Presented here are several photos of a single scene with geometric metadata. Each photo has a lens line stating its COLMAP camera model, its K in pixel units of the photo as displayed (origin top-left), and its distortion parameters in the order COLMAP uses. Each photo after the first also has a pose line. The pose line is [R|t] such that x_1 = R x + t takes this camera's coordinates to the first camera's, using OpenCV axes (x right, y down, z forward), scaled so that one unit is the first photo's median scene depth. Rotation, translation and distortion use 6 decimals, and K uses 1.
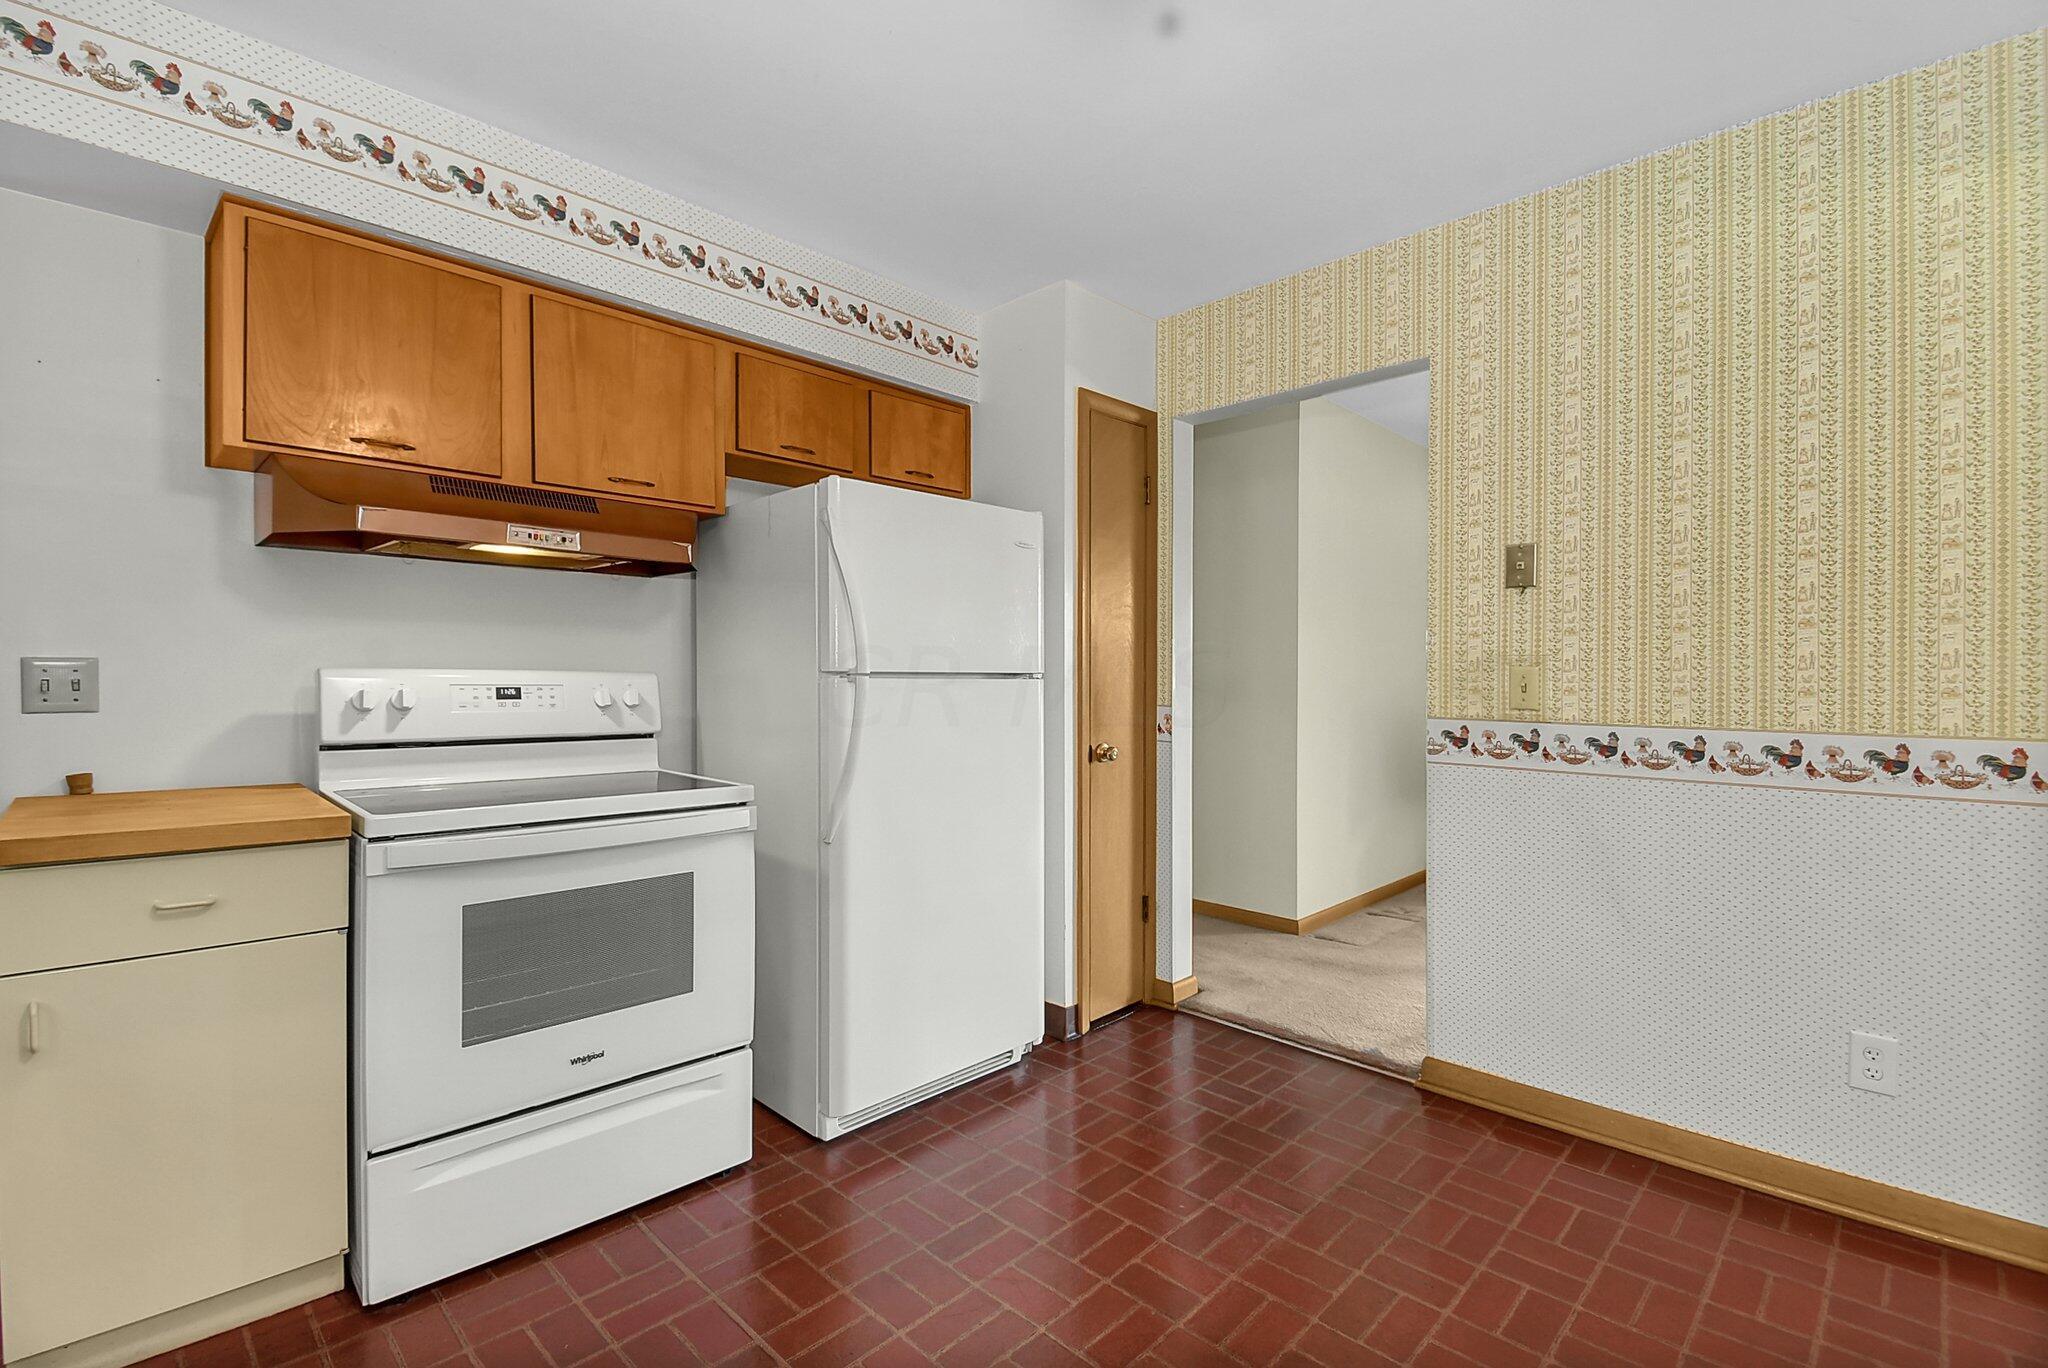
lens RADIAL K [[908.6, 0, 1024.0], [0, 908.6, 684.0], [0, 0, 1]] dist [-0.025792, -0.000273]
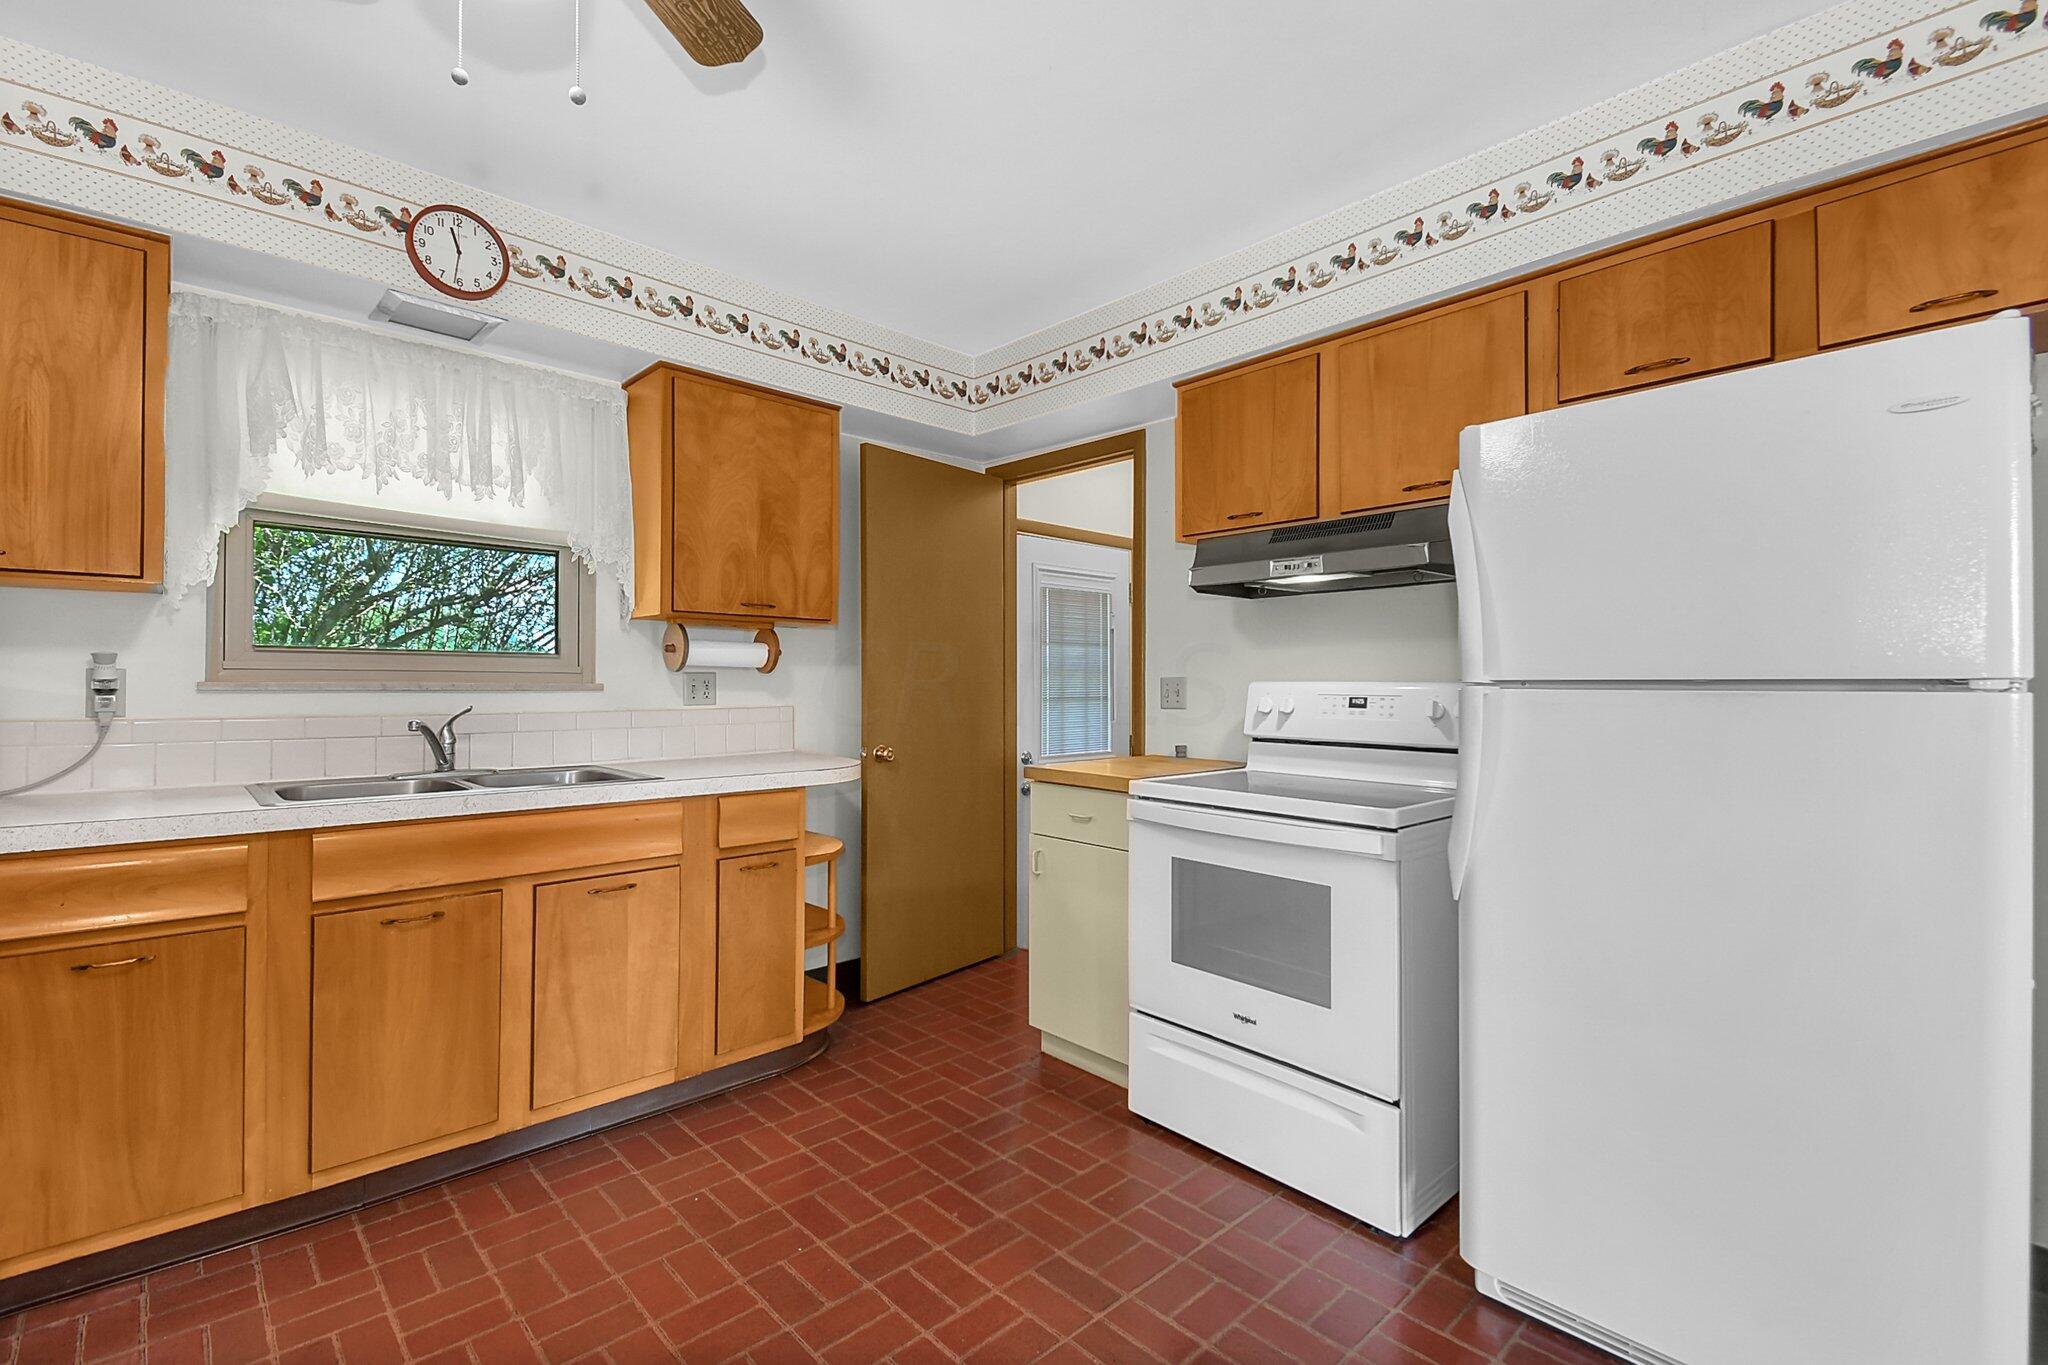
lens RADIAL K [[892.8, 0, 1027.6], [0, 892.8, 689.6], [0, 0, 1]] dist [0.001523, 0.000178]
pose [[-0.045570, -0.000243, -0.998961, 0.601714], [-0.007243, 0.999974, 0.000087, -0.003394], [0.998935, 0.007239, -0.045570, 0.695172]]
